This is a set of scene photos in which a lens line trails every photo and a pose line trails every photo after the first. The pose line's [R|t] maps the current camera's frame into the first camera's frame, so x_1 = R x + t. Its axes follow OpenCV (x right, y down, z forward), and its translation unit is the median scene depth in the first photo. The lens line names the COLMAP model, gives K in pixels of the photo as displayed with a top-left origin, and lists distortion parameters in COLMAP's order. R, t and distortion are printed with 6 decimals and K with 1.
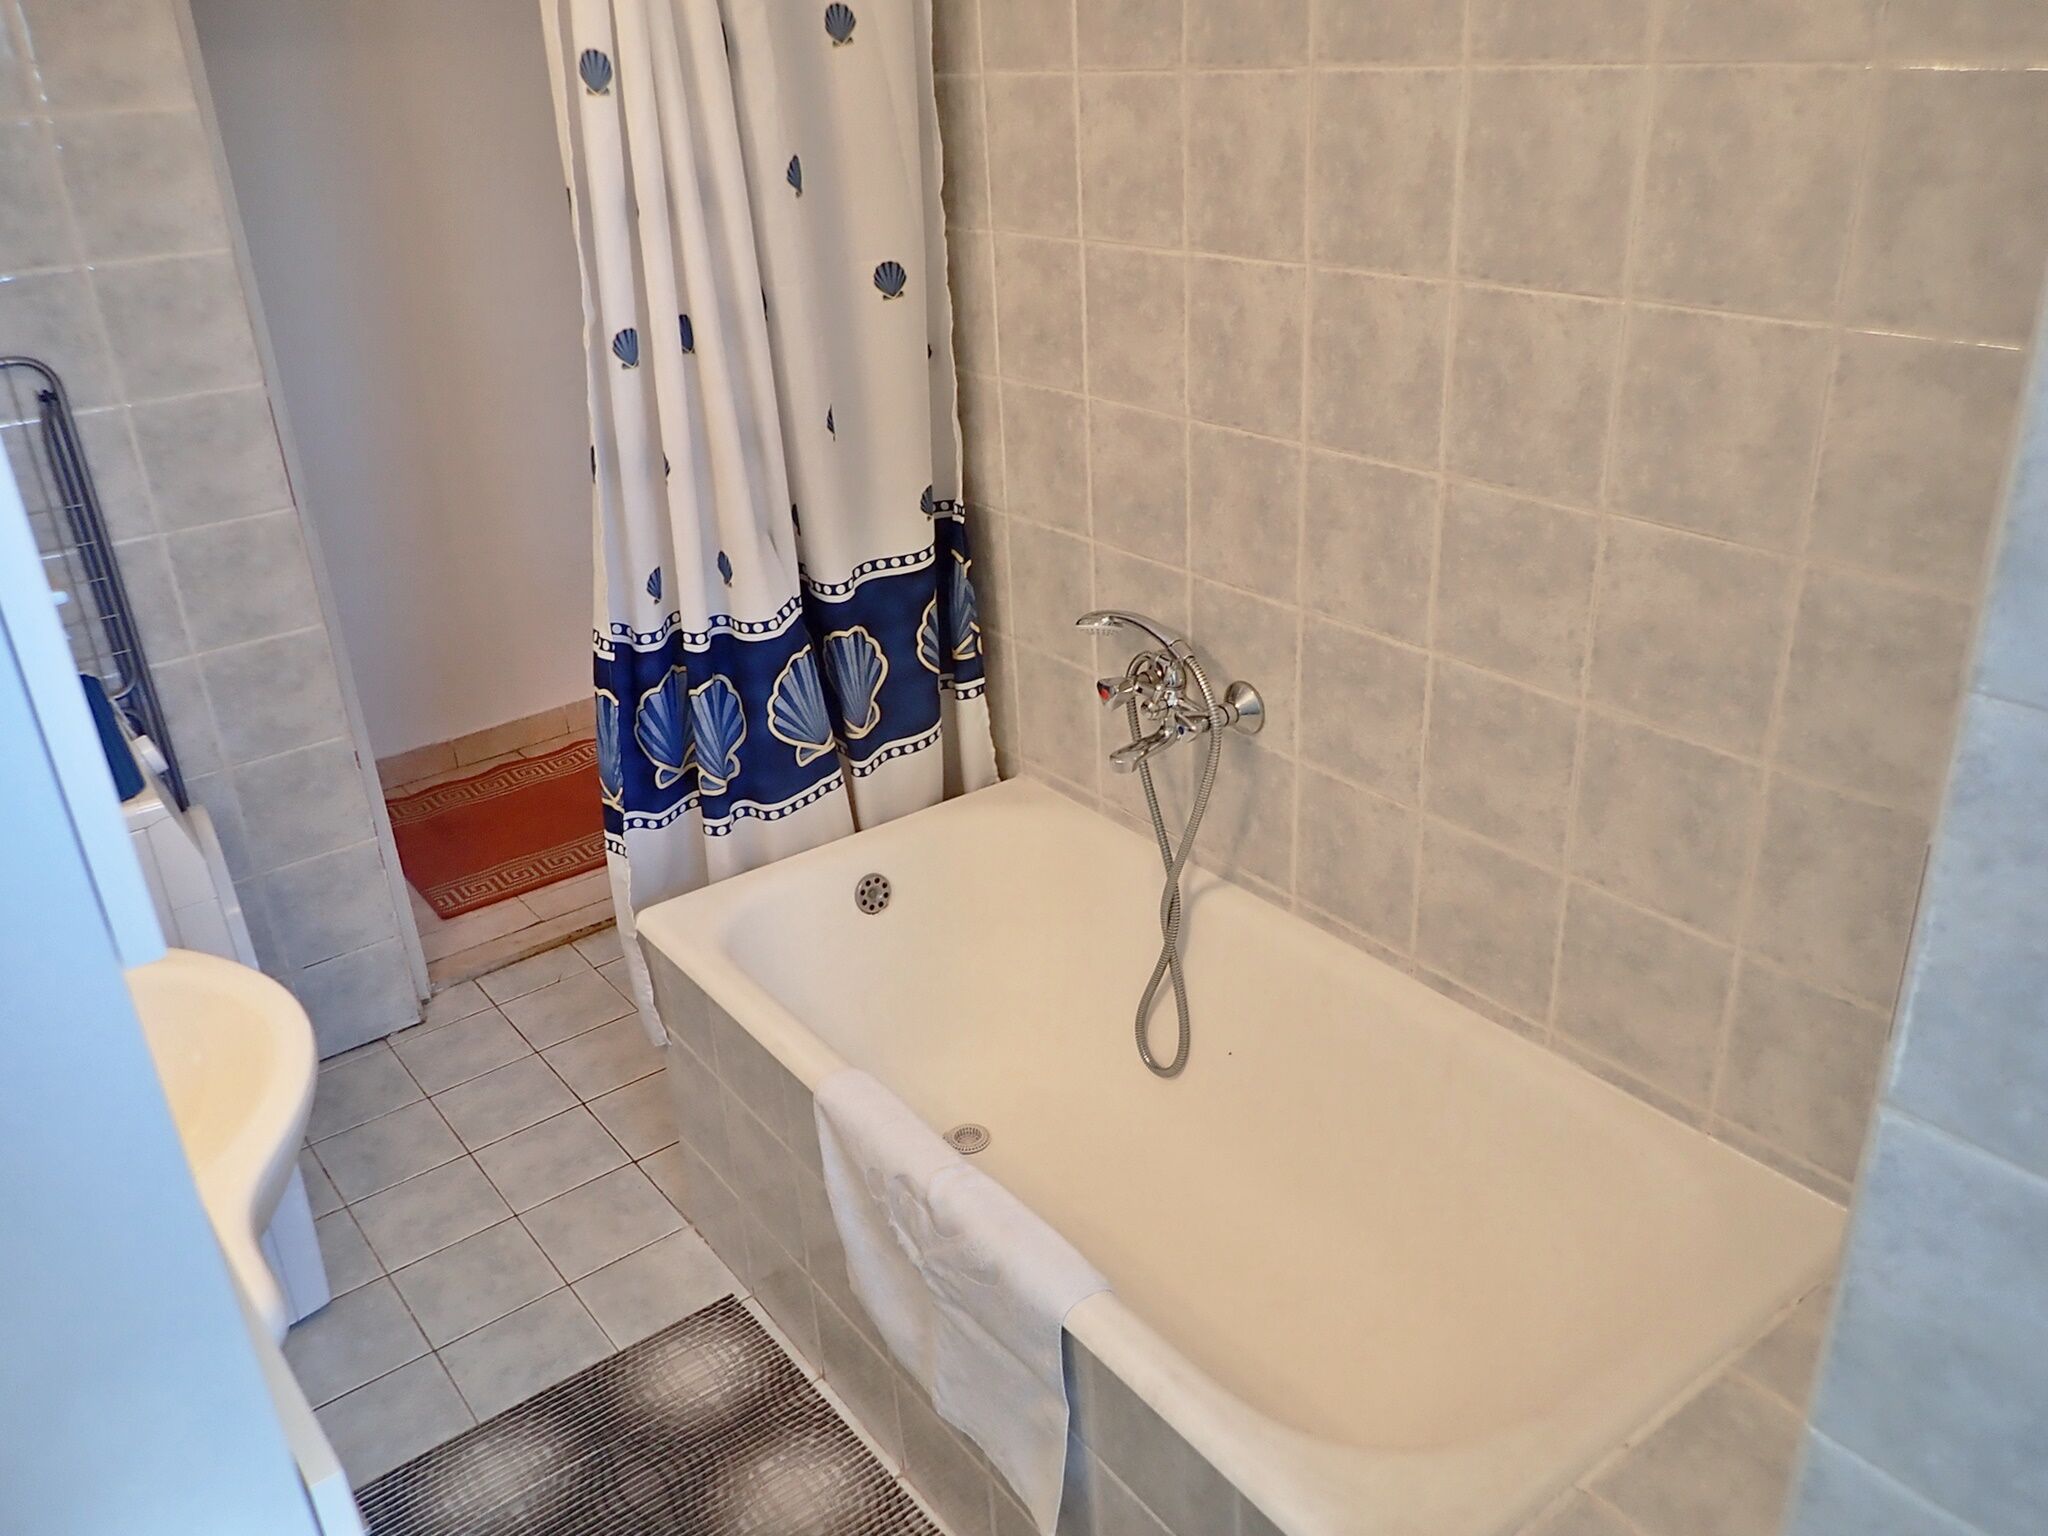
lens RADIAL K [[1580.9, 0, 980.3], [0, 1580.9, 779.0], [0, 0, 1]] dist [-0.005897, -0.010674]
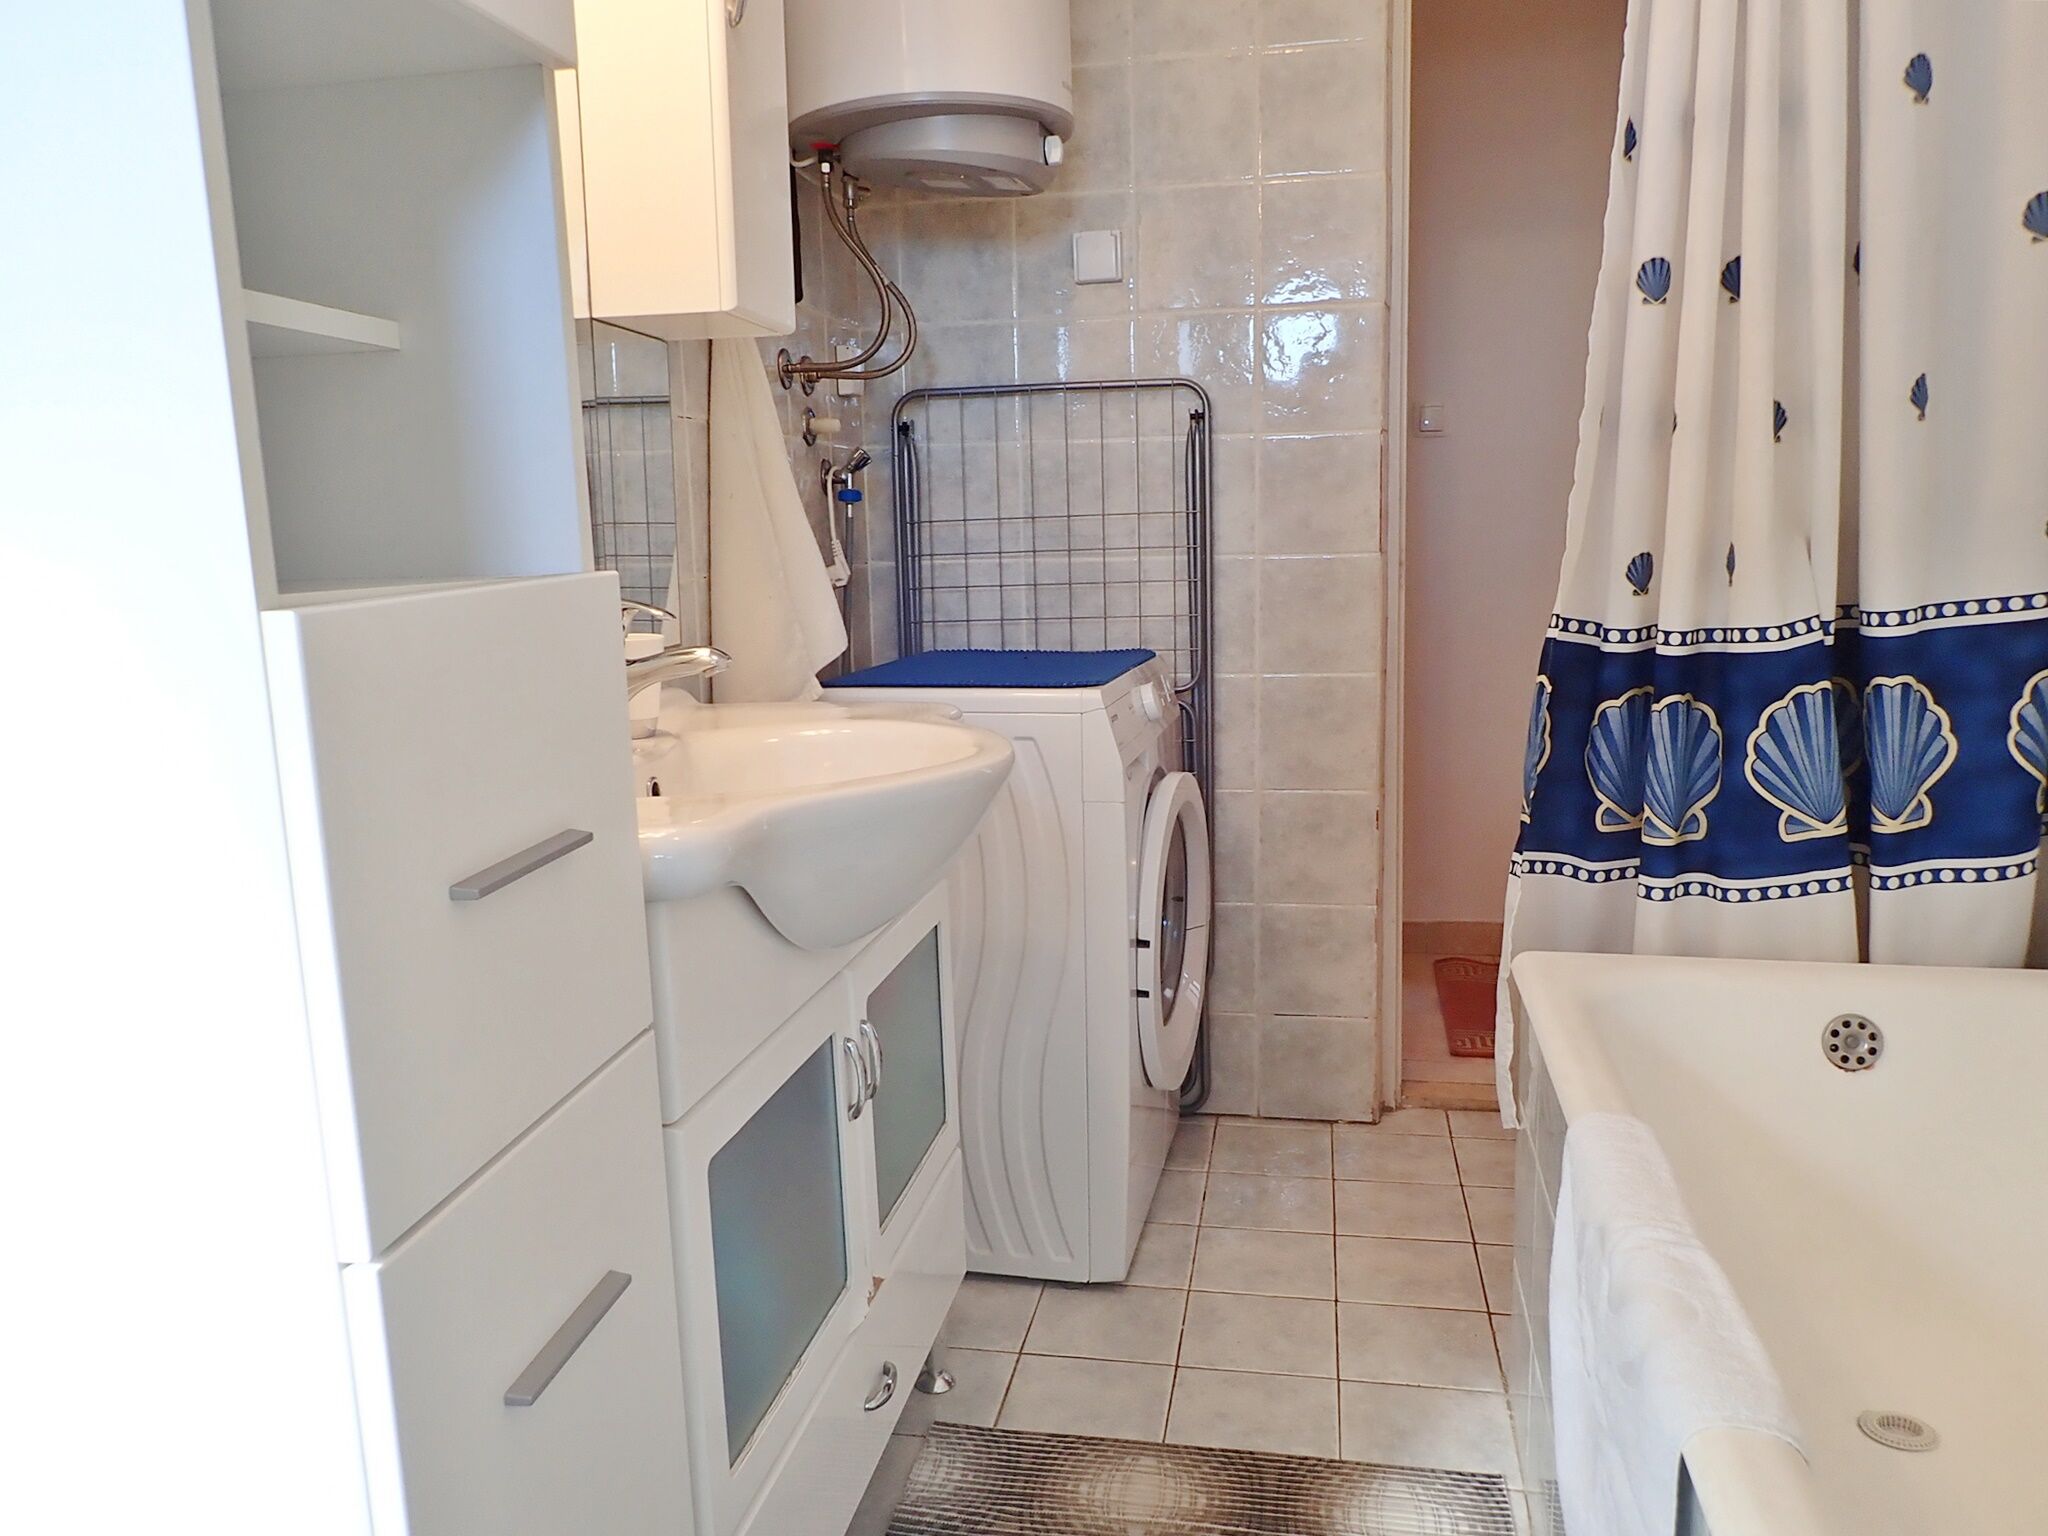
lens RADIAL K [[1503.0, 0, 1014.1], [0, 1503.0, 761.8], [0, 0, 1]] dist [0.005403, -0.017948]
pose [[0.670363, 0.157053, -0.725223, 0.160426], [-0.334019, 0.936596, -0.105924, 0.159231], [0.662605, 0.313246, 0.680318, 0.241099]]
